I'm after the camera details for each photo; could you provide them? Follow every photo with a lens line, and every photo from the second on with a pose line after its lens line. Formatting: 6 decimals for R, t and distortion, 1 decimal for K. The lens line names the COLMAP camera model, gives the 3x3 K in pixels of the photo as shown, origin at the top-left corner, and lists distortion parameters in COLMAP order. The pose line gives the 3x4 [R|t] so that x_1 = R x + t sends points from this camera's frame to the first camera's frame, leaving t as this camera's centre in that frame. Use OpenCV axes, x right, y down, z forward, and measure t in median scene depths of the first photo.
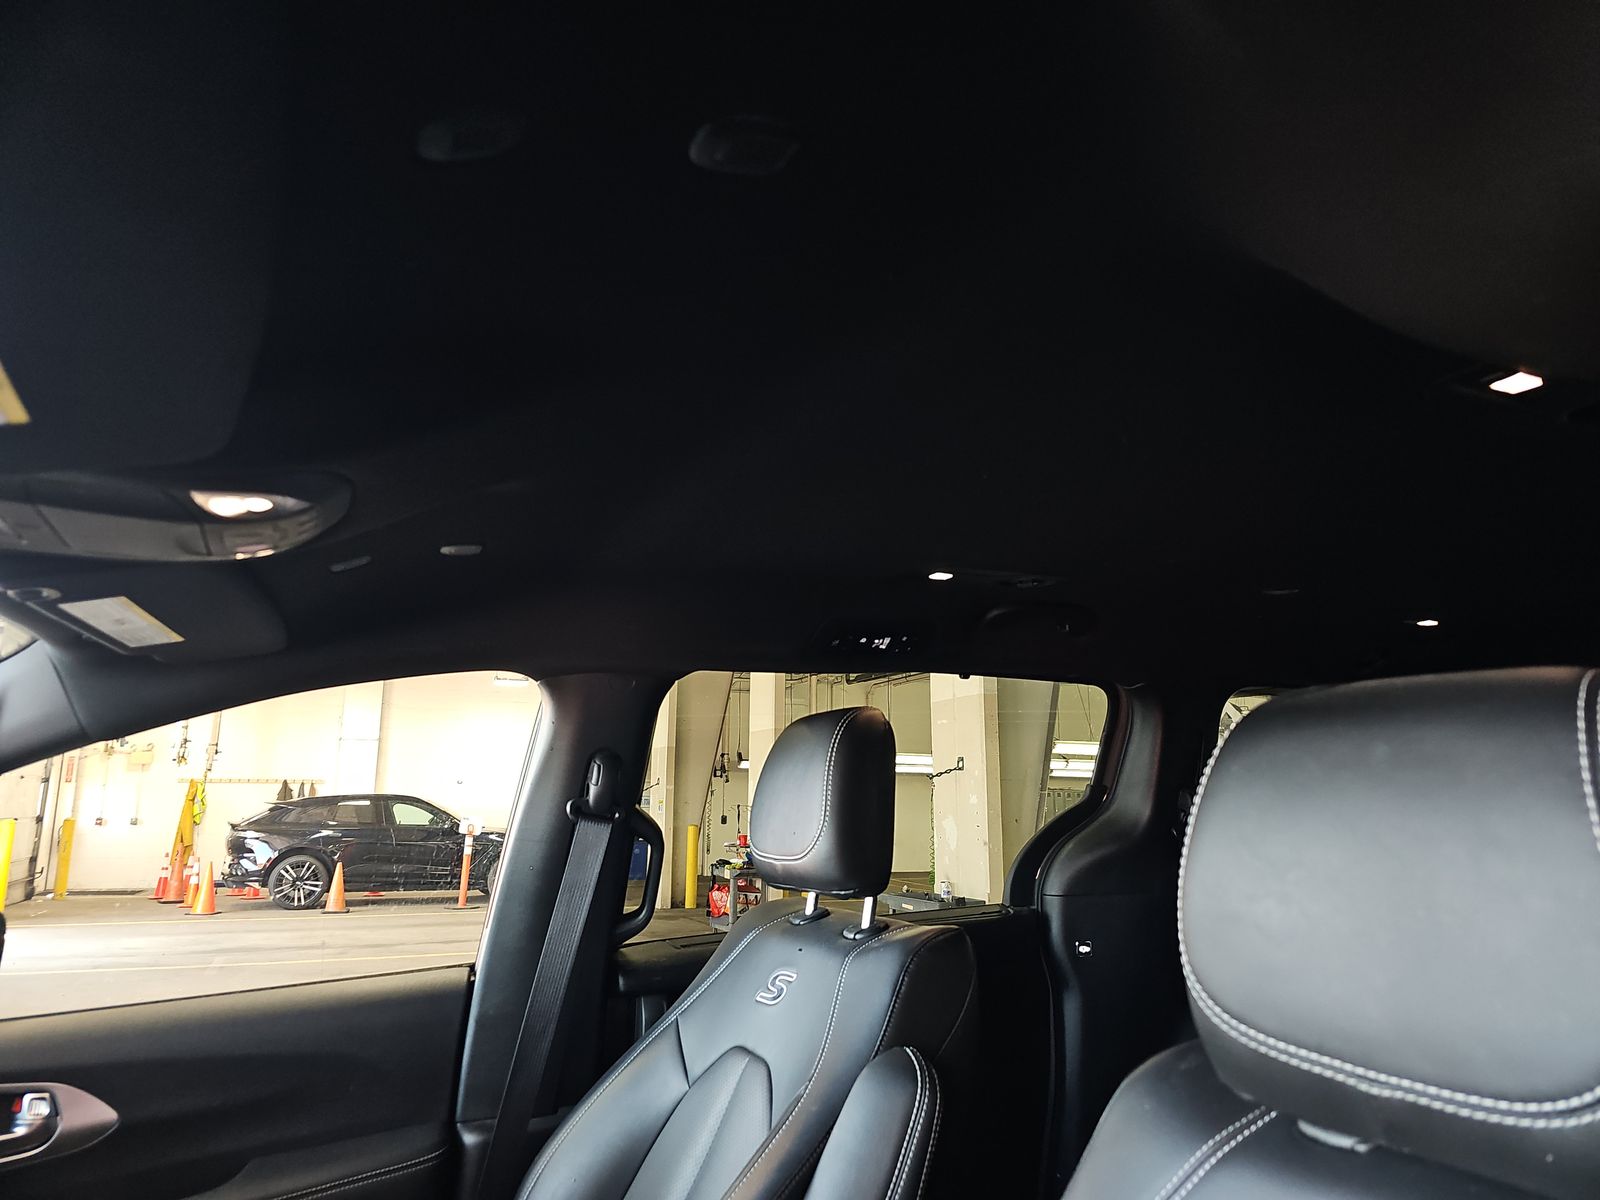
lens RADIAL K [[1045.2, 0, 820.7], [0, 1045.2, 604.3], [0, 0, 1]] dist [0.028320, -0.006398]
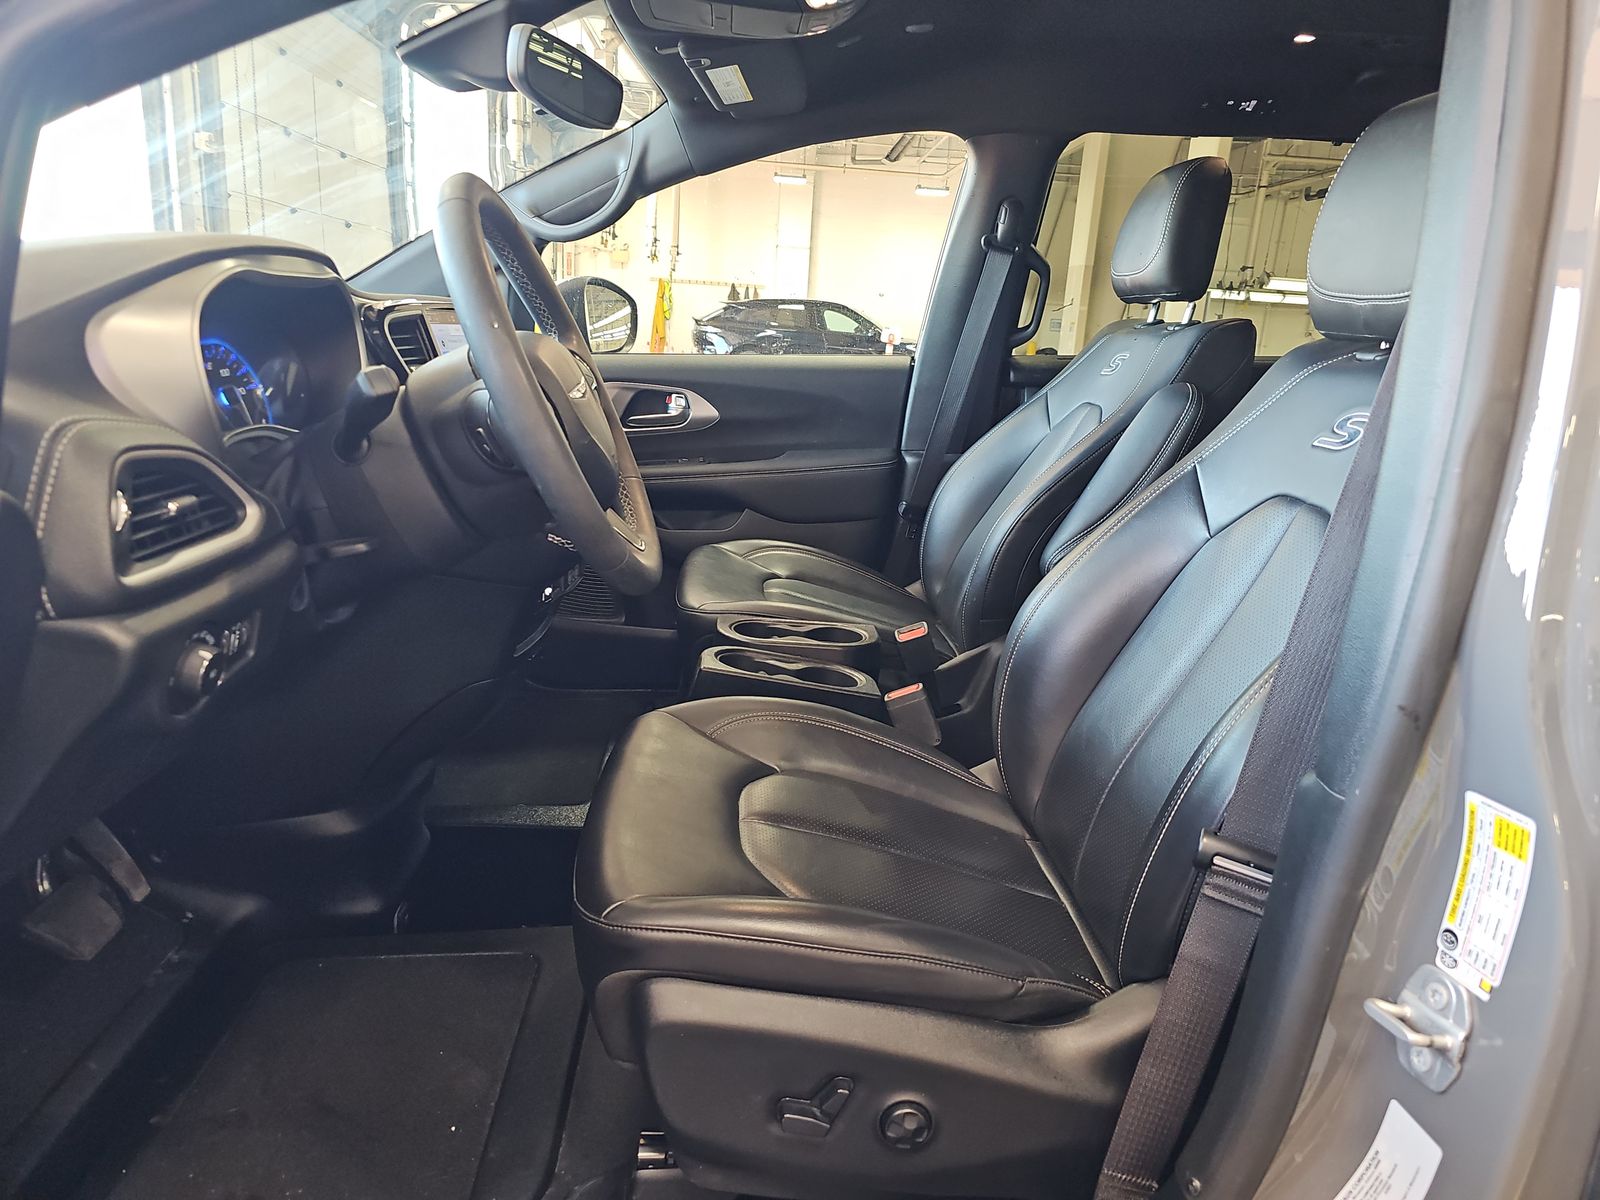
lens RADIAL K [[1045.2, 0, 820.7], [0, 1045.2, 604.3], [0, 0, 1]] dist [0.028320, -0.006398]
pose [[0.926974, 0.152703, -0.342638, 0.099725], [0.009223, 0.903842, 0.427766, 0.029657], [0.375012, -0.399688, 0.836430, -0.394109]]
